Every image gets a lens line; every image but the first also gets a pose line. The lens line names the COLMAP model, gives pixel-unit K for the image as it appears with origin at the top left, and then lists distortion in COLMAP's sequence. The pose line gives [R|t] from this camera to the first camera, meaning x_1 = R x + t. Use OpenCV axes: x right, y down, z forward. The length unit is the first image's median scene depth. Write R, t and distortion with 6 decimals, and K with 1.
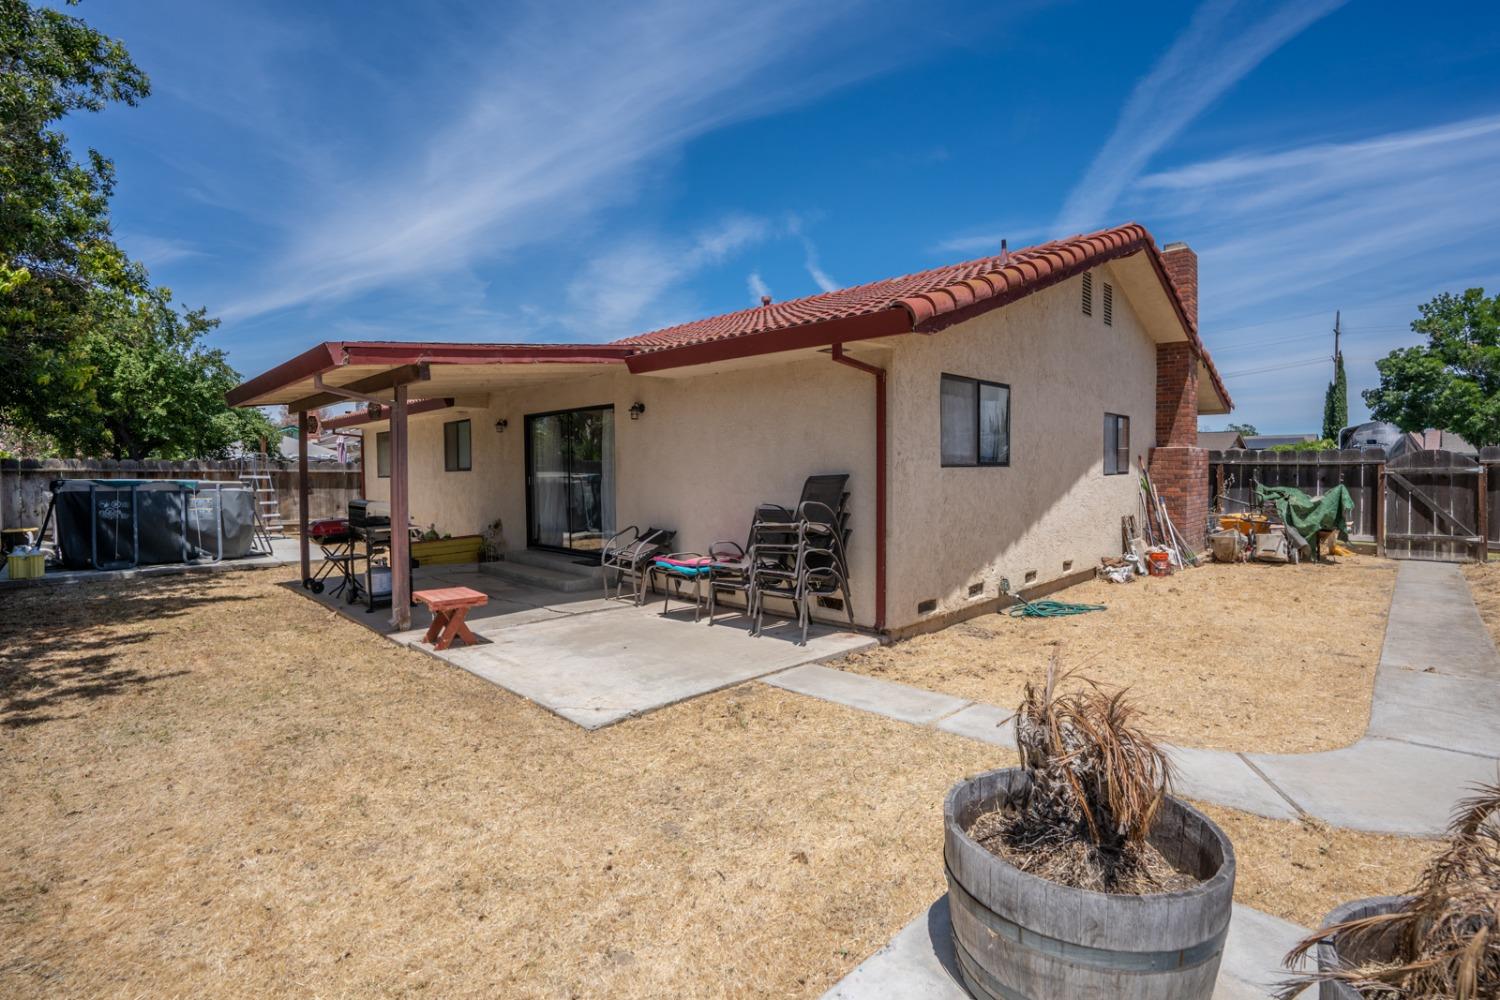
lens RADIAL K [[707.0, 0, 740.8], [0, 707.0, 492.7], [0, 0, 1]] dist [-0.057205, 0.019835]
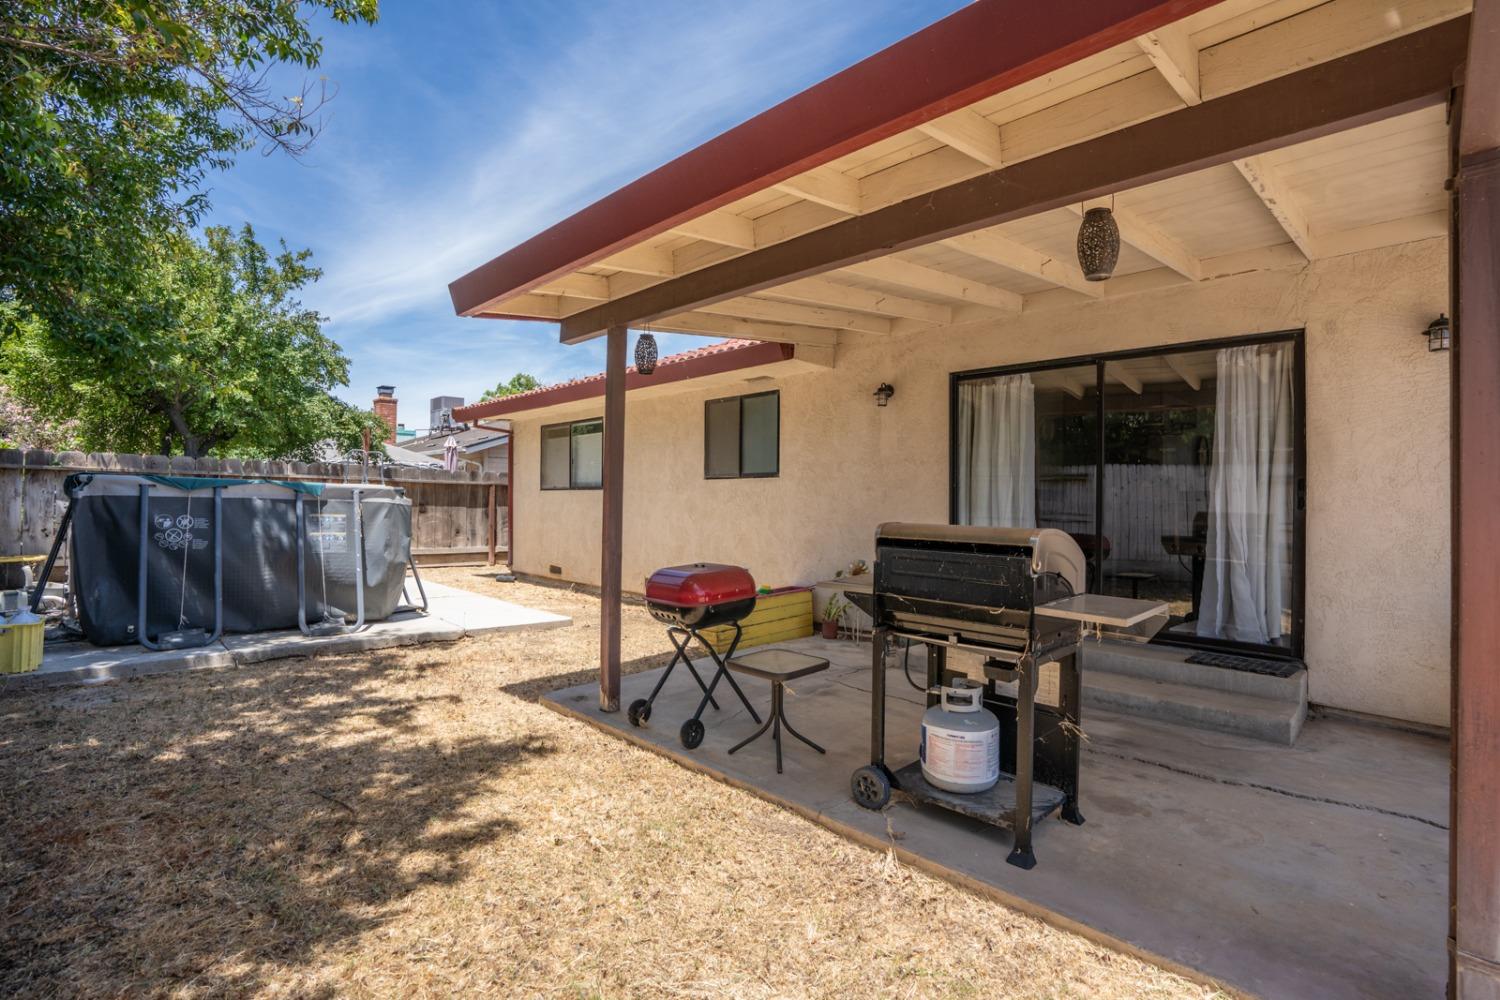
lens RADIAL K [[711.9, 0, 769.5], [0, 711.9, 495.4], [0, 0, 1]] dist [-0.077839, 0.028993]
pose [[0.999837, 0.017648, 0.003818, -0.346633], [-0.017492, 0.999134, -0.037761, 0.006335], [-0.004481, 0.037688, 0.999280, 0.349454]]
